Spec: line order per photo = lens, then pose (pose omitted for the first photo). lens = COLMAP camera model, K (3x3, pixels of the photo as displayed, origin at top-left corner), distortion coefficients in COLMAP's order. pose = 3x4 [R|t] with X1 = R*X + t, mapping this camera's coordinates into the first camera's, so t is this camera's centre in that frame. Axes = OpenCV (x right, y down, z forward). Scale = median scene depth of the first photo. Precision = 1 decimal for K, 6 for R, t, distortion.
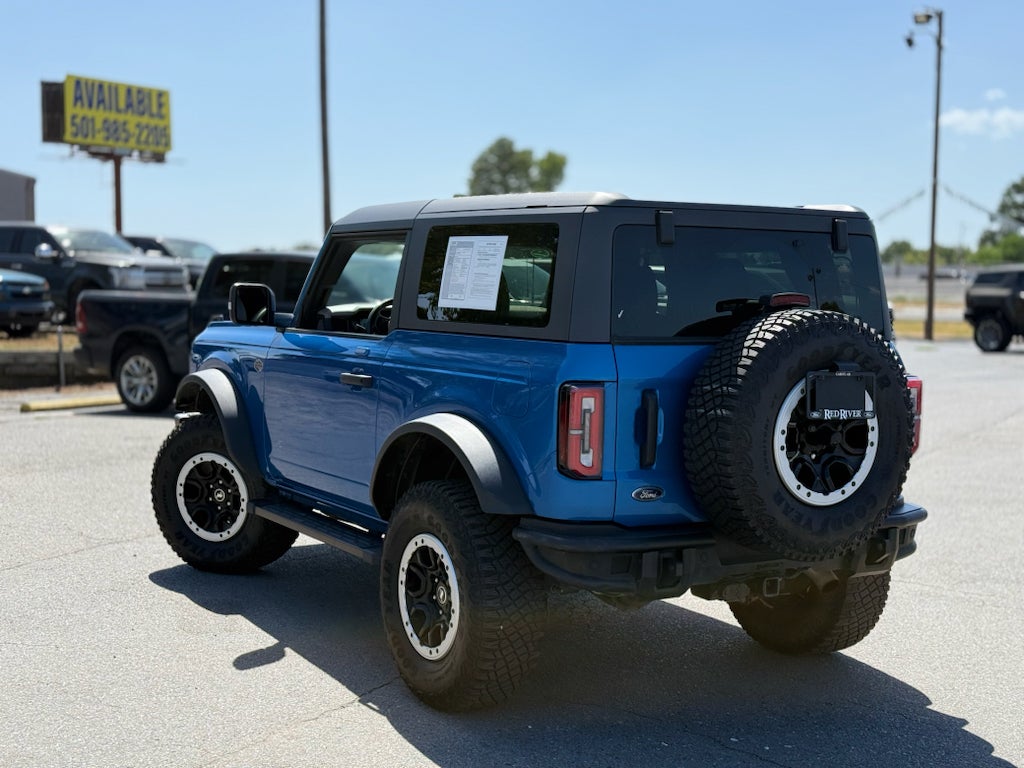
lens RADIAL K [[1424.1, 0, 512.0], [0, 1424.1, 384.0], [0, 0, 1]] dist [0.147625, 0.028022]
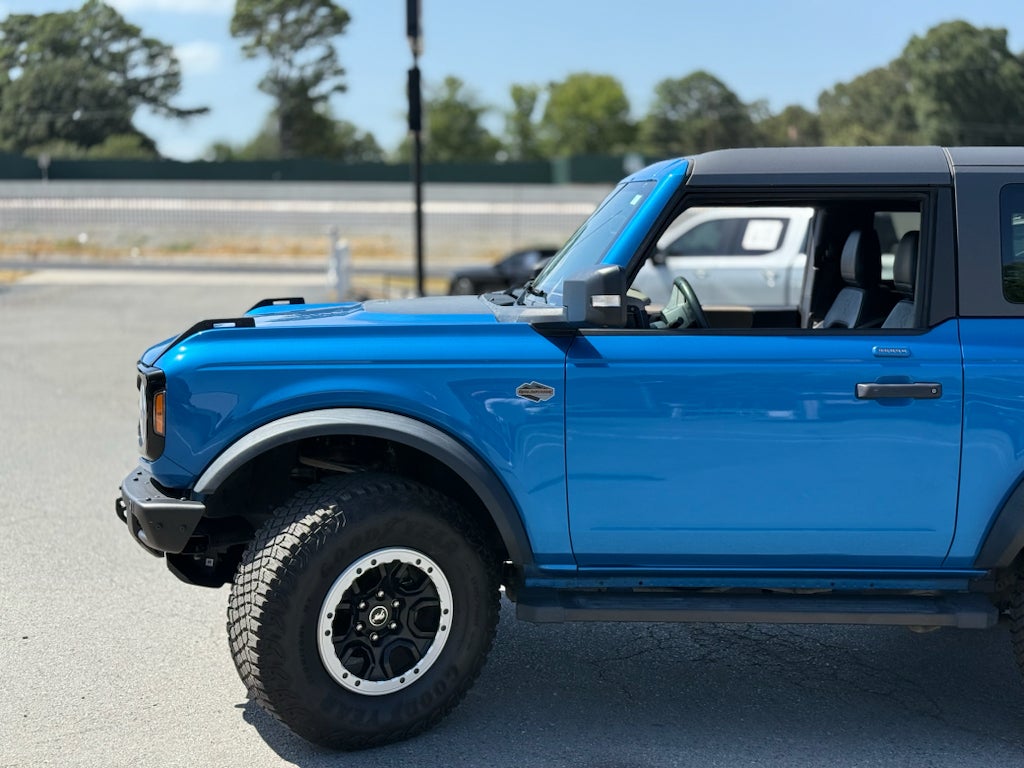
lens RADIAL K [[1414.3, 0, 512.0], [0, 1414.3, 384.0], [0, 0, 1]] dist [0.217775, -0.590824]
pose [[0.495573, -0.108590, 0.861751, -0.986795], [0.063910, 0.994023, 0.088505, -0.099492], [-0.866212, 0.011214, 0.499551, 0.944502]]
